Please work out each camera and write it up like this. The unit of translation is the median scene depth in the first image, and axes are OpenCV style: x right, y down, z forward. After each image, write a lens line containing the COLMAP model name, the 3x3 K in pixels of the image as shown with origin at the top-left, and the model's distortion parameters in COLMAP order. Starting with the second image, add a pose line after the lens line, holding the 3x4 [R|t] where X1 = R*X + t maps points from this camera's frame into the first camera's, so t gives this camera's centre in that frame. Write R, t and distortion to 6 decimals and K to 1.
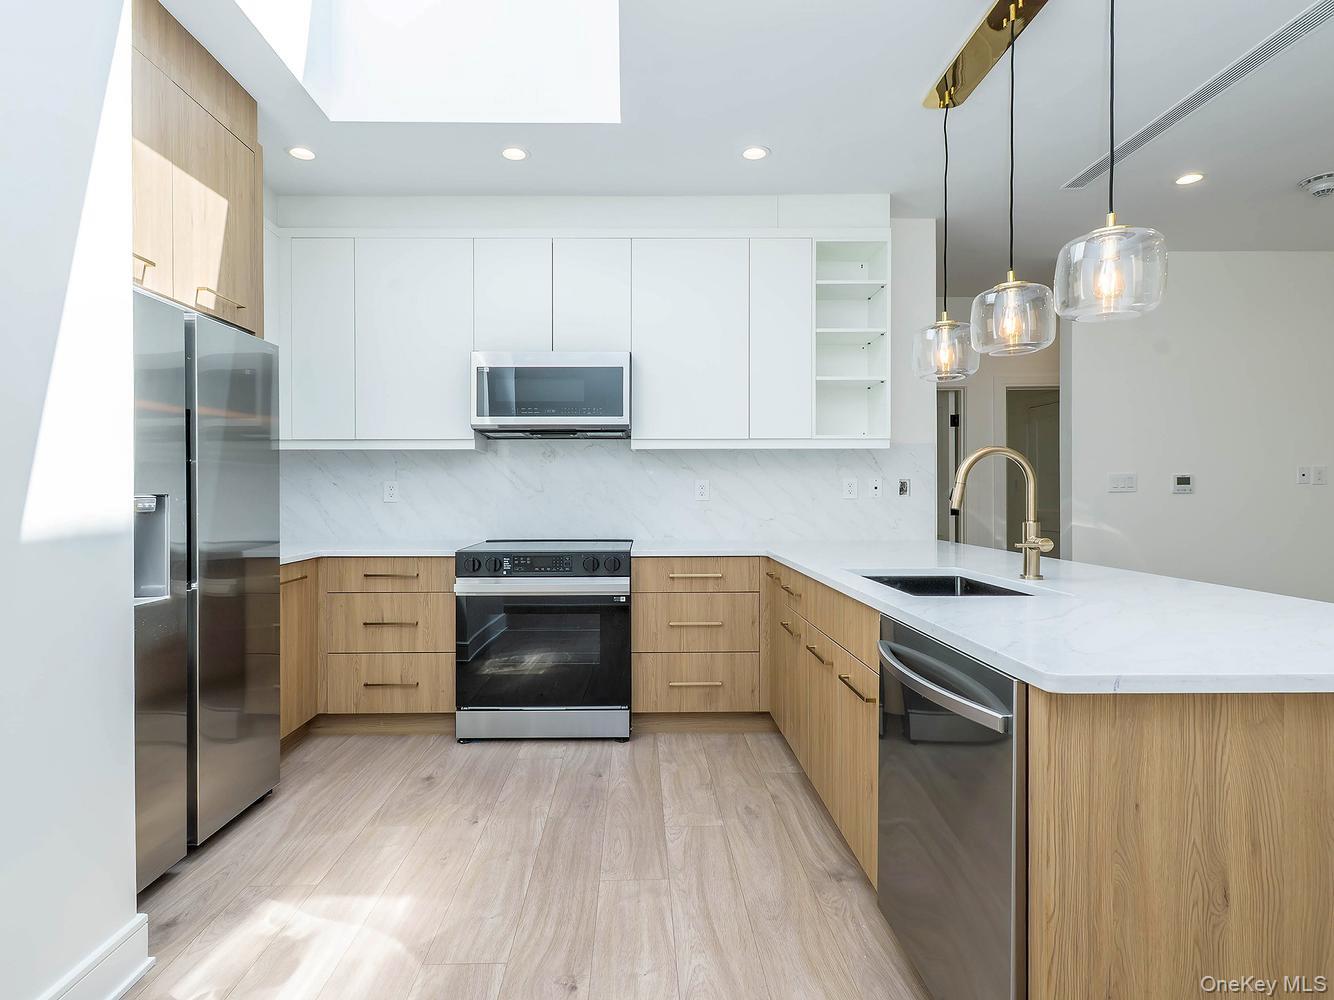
lens RADIAL K [[658.0, 0, 664.2], [0, 658.0, 496.4], [0, 0, 1]] dist [0.001214, -0.004150]
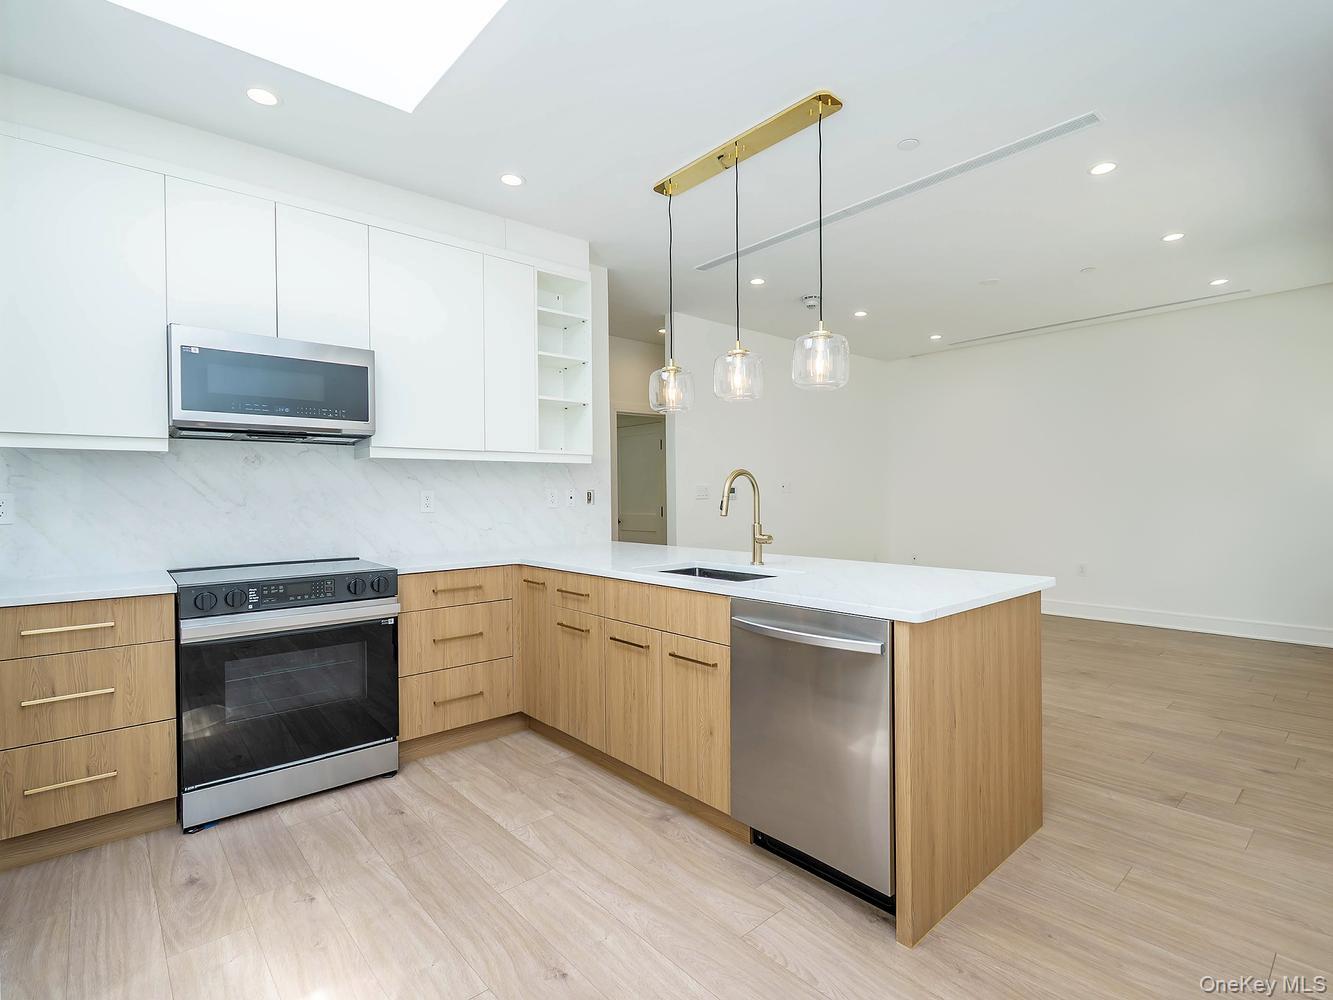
lens RADIAL K [[657.5, 0, 687.8], [0, 657.5, 499.0], [0, 0, 1]] dist [0.001214, -0.004150]
pose [[0.753305, -0.007156, 0.657632, -0.366830], [0.009198, 0.999958, 0.000346, -0.012271], [-0.657607, 0.005788, 0.753339, 0.032710]]
